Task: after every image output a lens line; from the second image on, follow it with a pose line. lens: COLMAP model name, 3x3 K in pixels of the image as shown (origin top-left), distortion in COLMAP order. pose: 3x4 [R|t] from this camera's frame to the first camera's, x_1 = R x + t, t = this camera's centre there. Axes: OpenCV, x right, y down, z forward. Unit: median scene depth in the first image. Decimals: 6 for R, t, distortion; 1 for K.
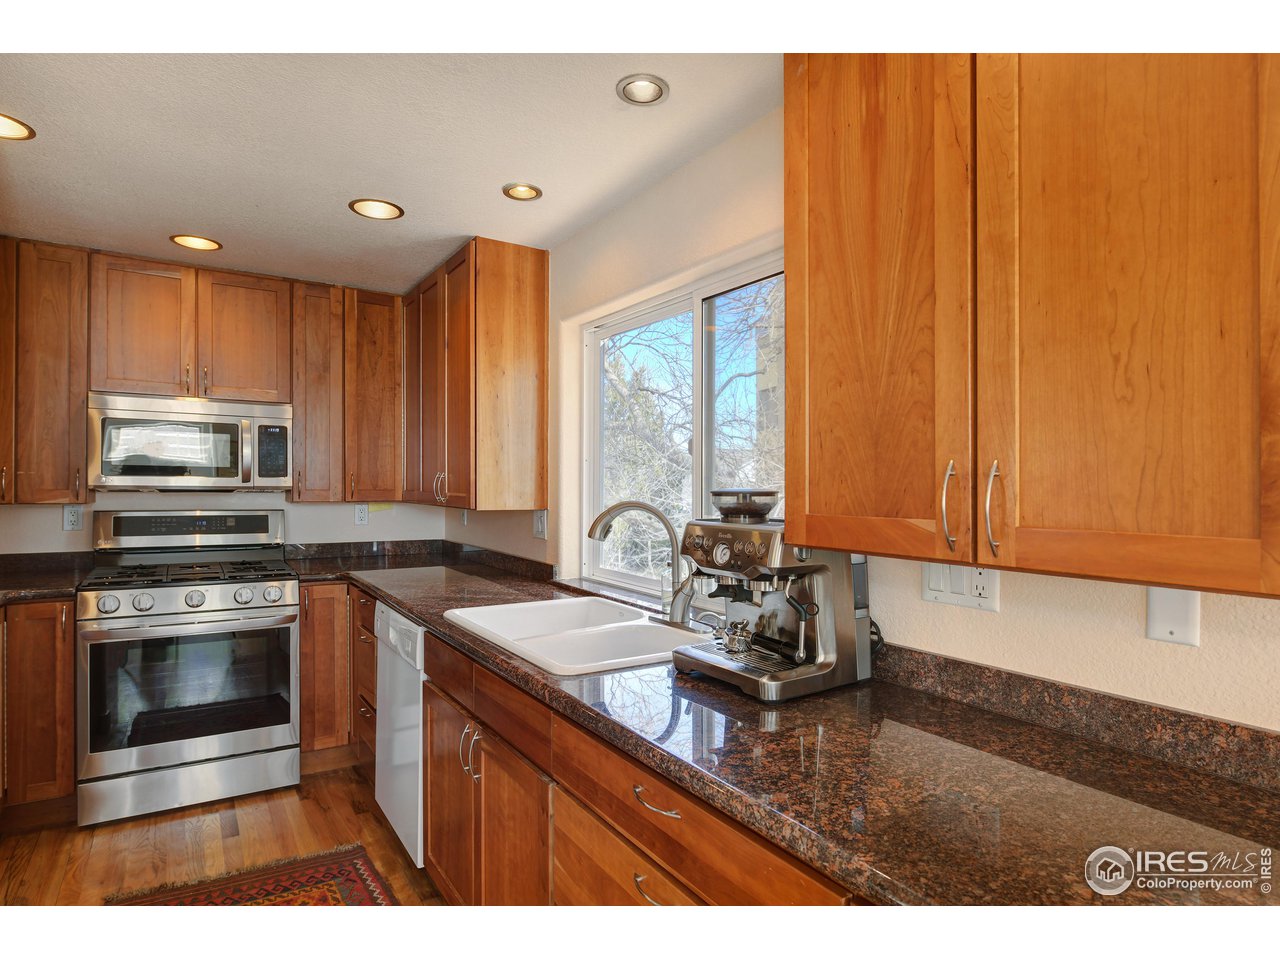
lens RADIAL K [[690.1, 0, 640.0], [0, 690.1, 480.0], [0, 0, 1]] dist [-0.003260, -0.001364]
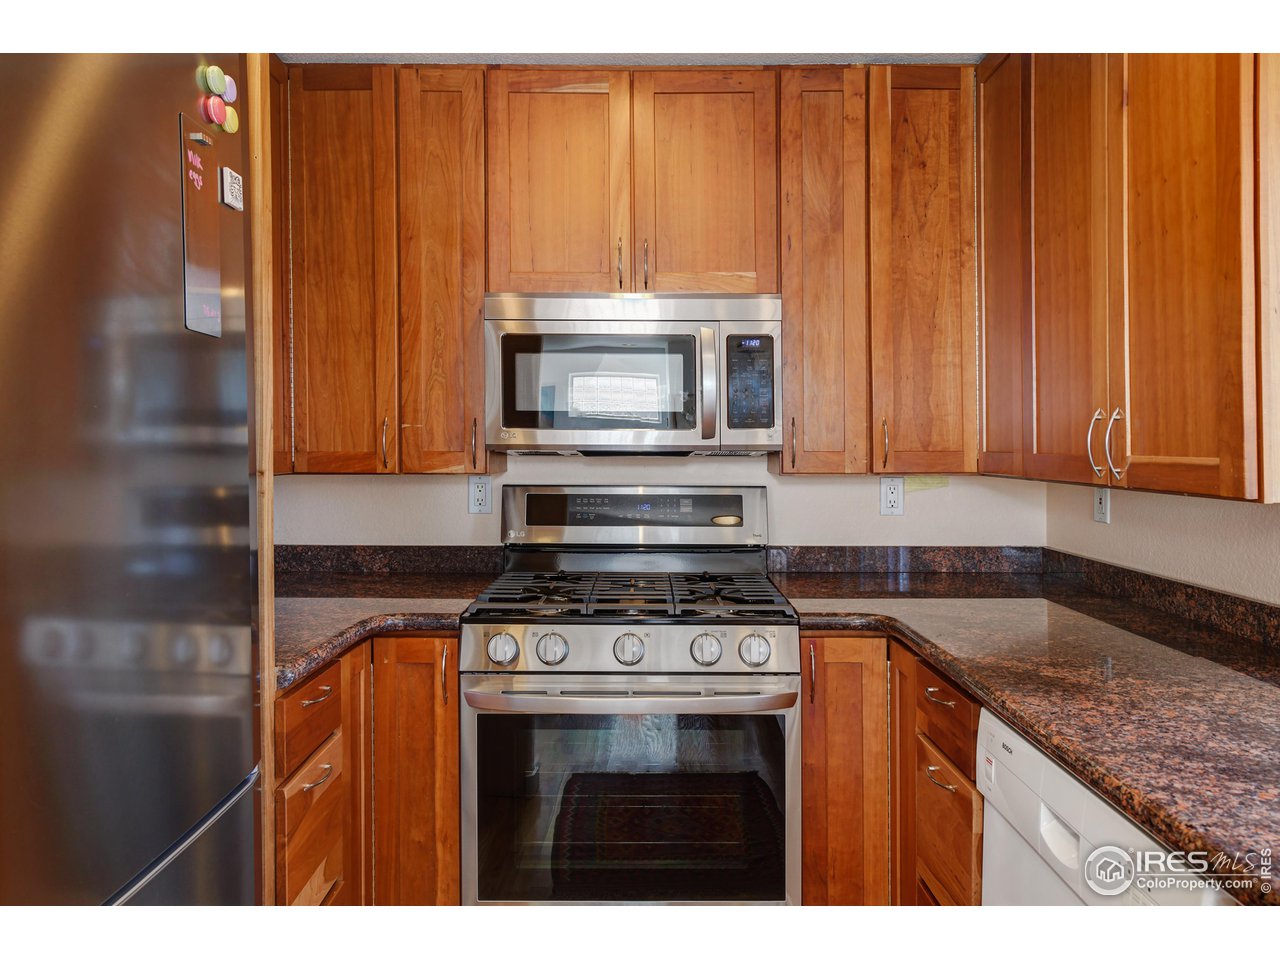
lens RADIAL K [[1240.0, 0, 640.0], [0, 1240.0, 480.0], [0, 0, 1]] dist [0.031131, 0.001352]
pose [[0.839575, 0.009479, -0.543162, -0.069128], [0.010251, 0.999393, 0.033285, 0.003443], [0.543148, -0.033513, 0.838968, 0.121180]]
